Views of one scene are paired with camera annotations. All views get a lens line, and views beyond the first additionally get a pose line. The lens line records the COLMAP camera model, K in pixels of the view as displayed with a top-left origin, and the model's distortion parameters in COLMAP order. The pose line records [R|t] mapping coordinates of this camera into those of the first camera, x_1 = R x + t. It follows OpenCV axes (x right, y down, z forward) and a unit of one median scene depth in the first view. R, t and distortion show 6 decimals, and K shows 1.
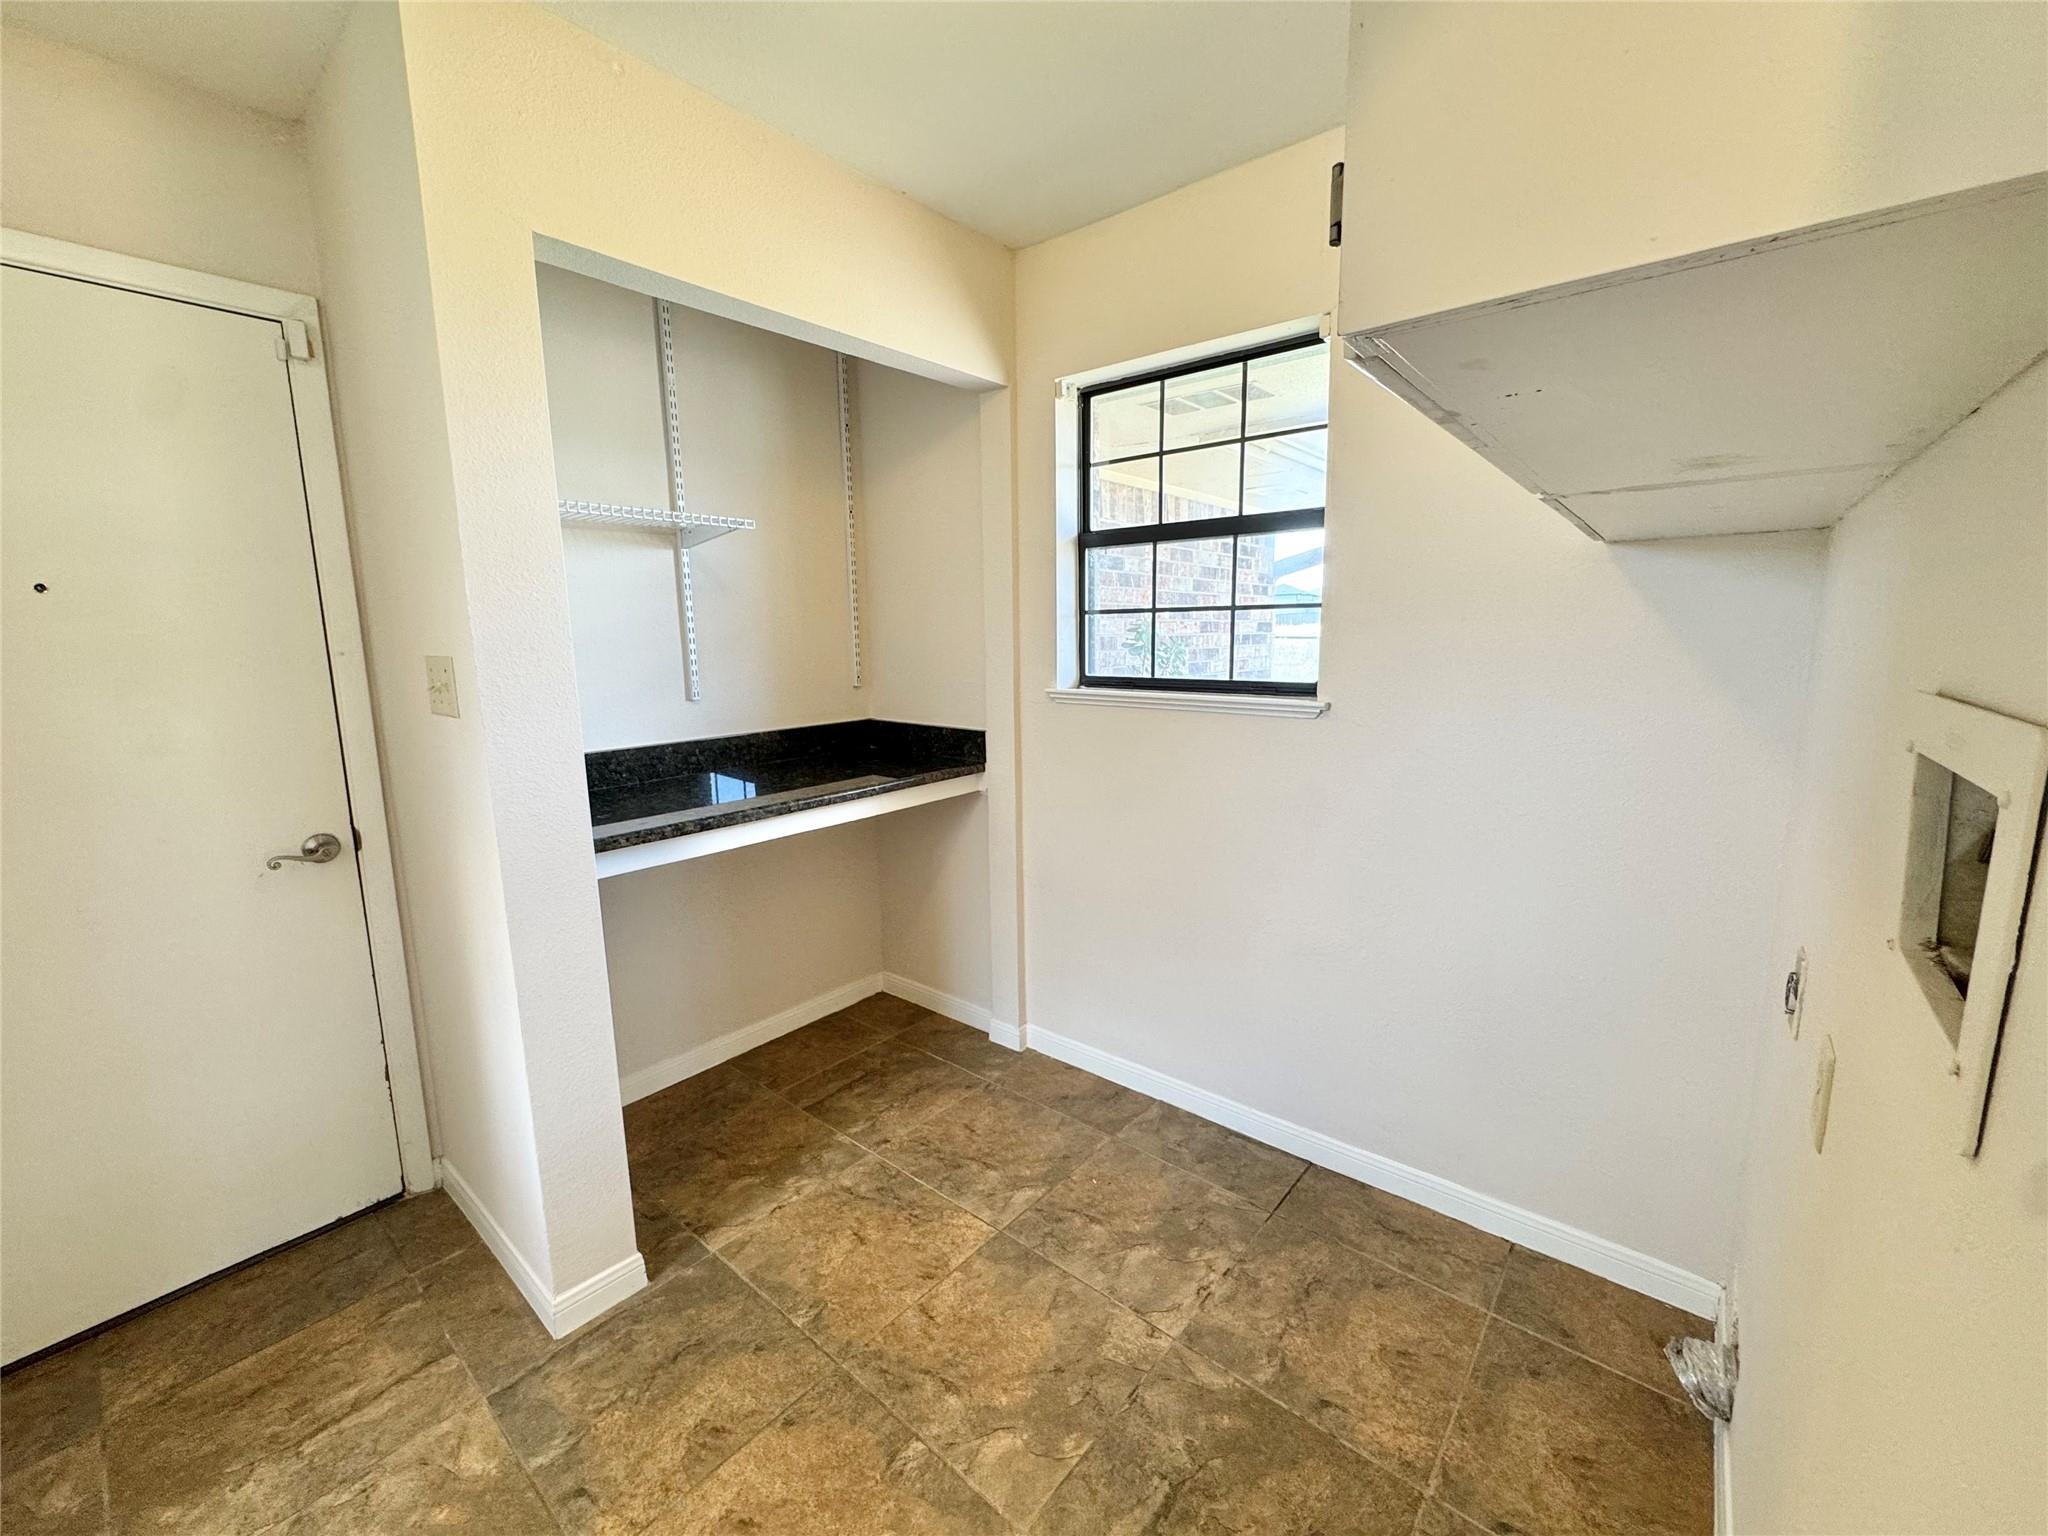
lens RADIAL K [[819.1, 0, 1024.7], [0, 819.1, 765.1], [0, 0, 1]] dist [-0.005711, 0.000153]
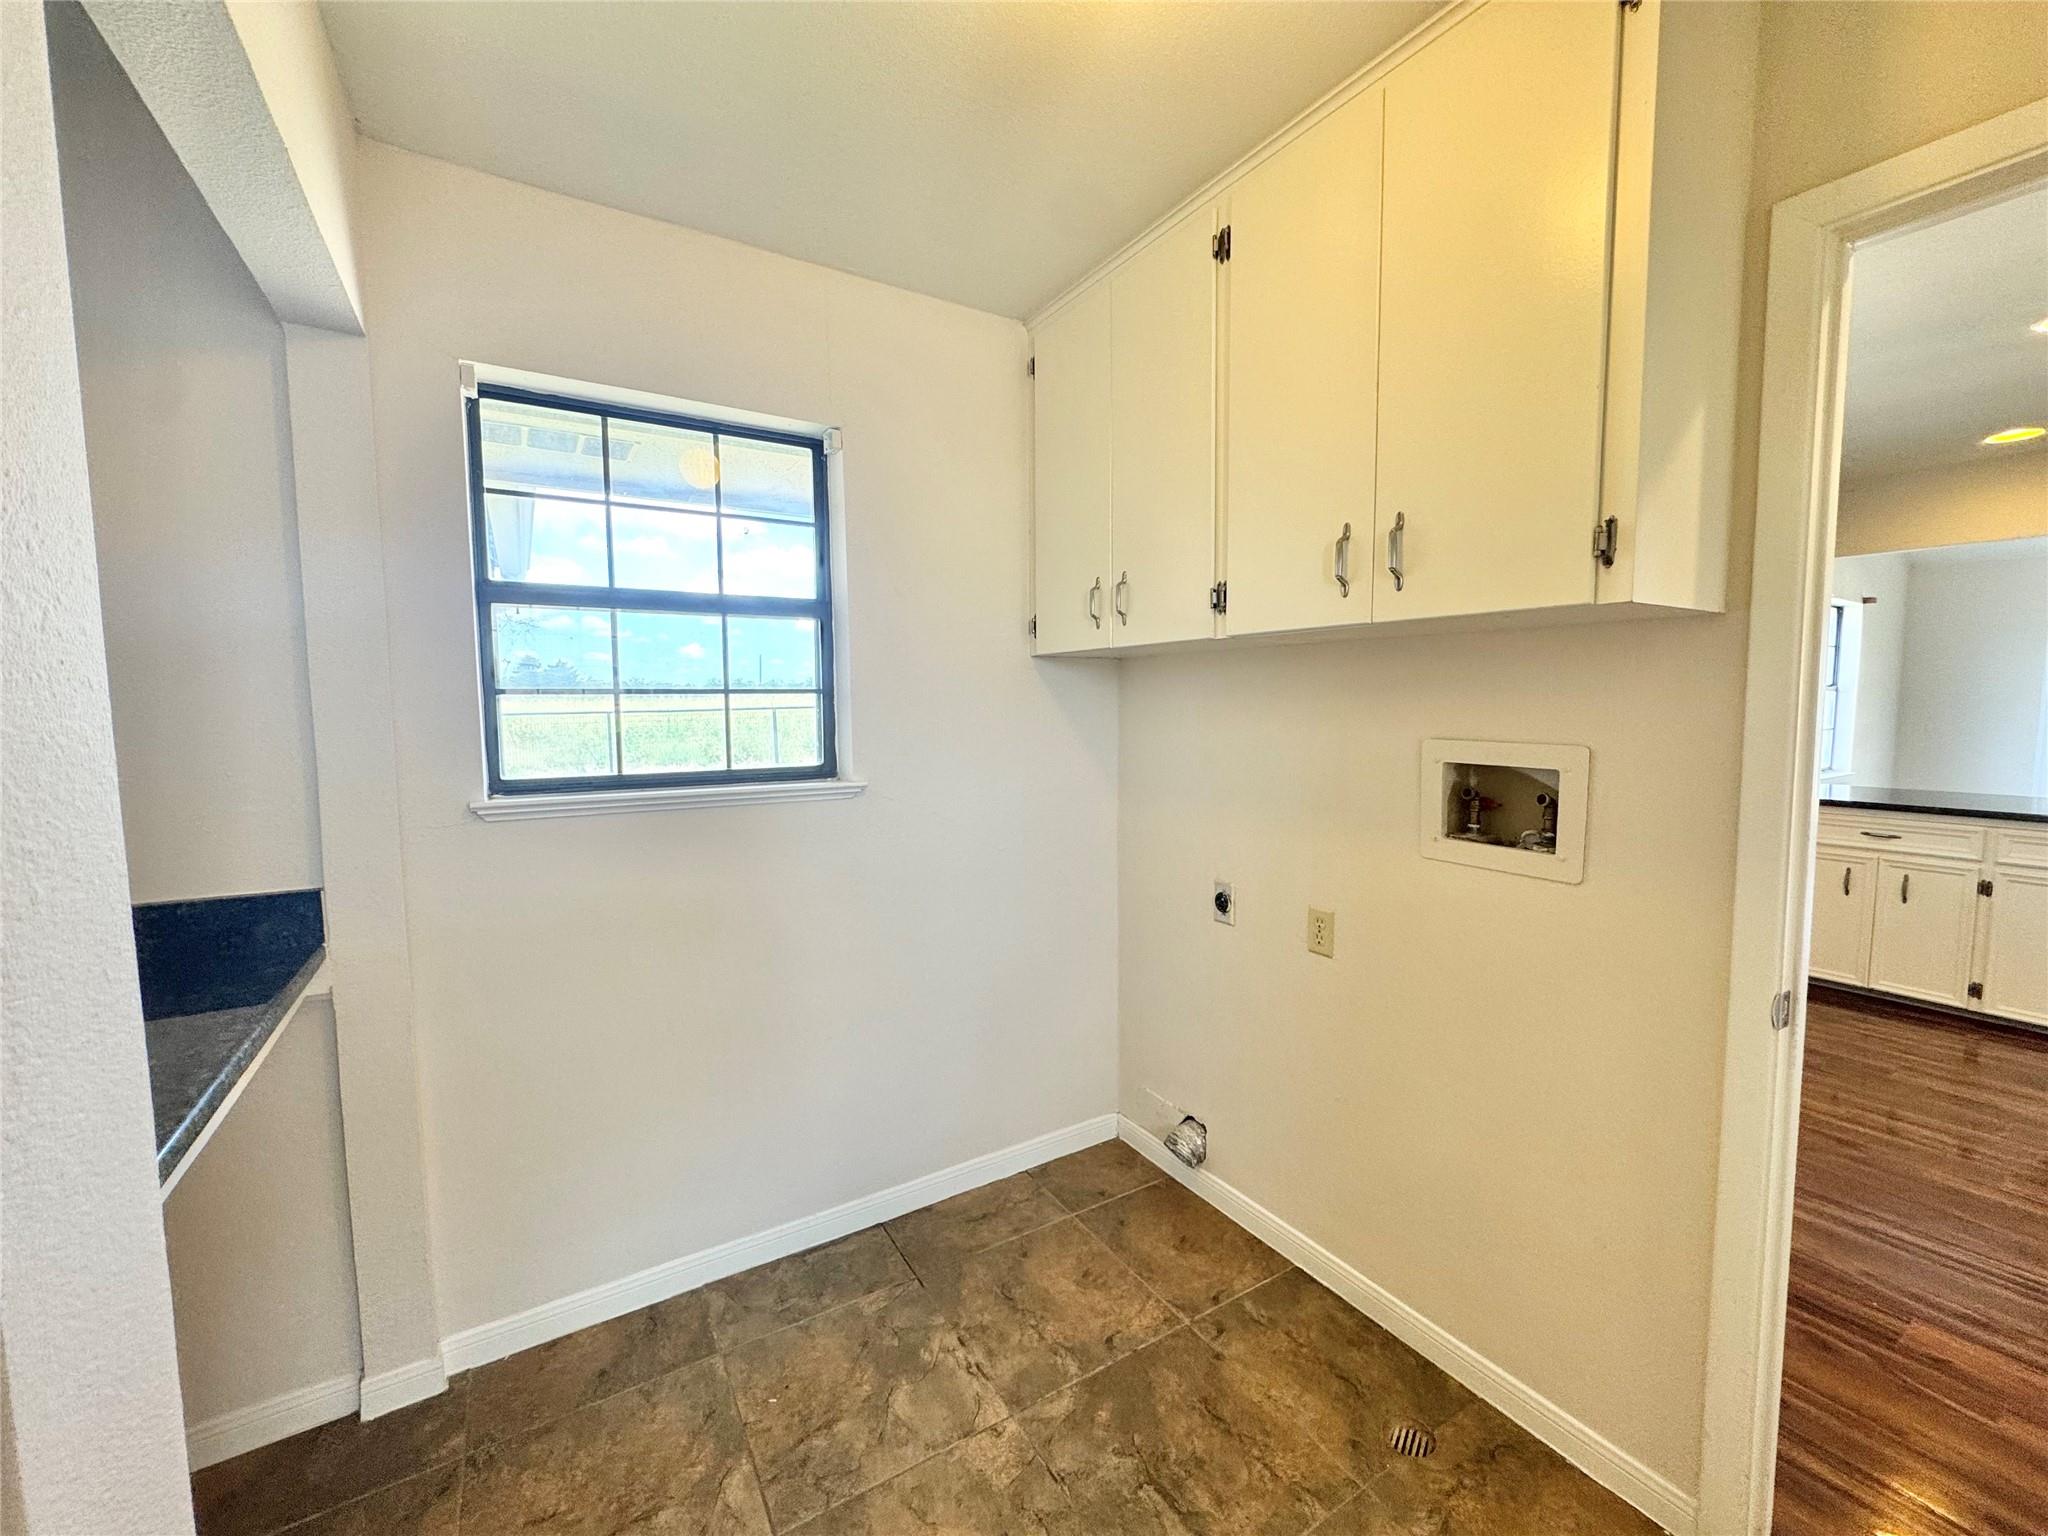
lens RADIAL K [[819.1, 0, 1024.7], [0, 819.1, 765.1], [0, 0, 1]] dist [-0.005711, 0.000153]
pose [[0.318206, -0.062959, 0.945929, -0.606852], [0.157944, 0.987368, 0.012585, -0.079418], [-0.934772, 0.145399, 0.324130, 0.470744]]
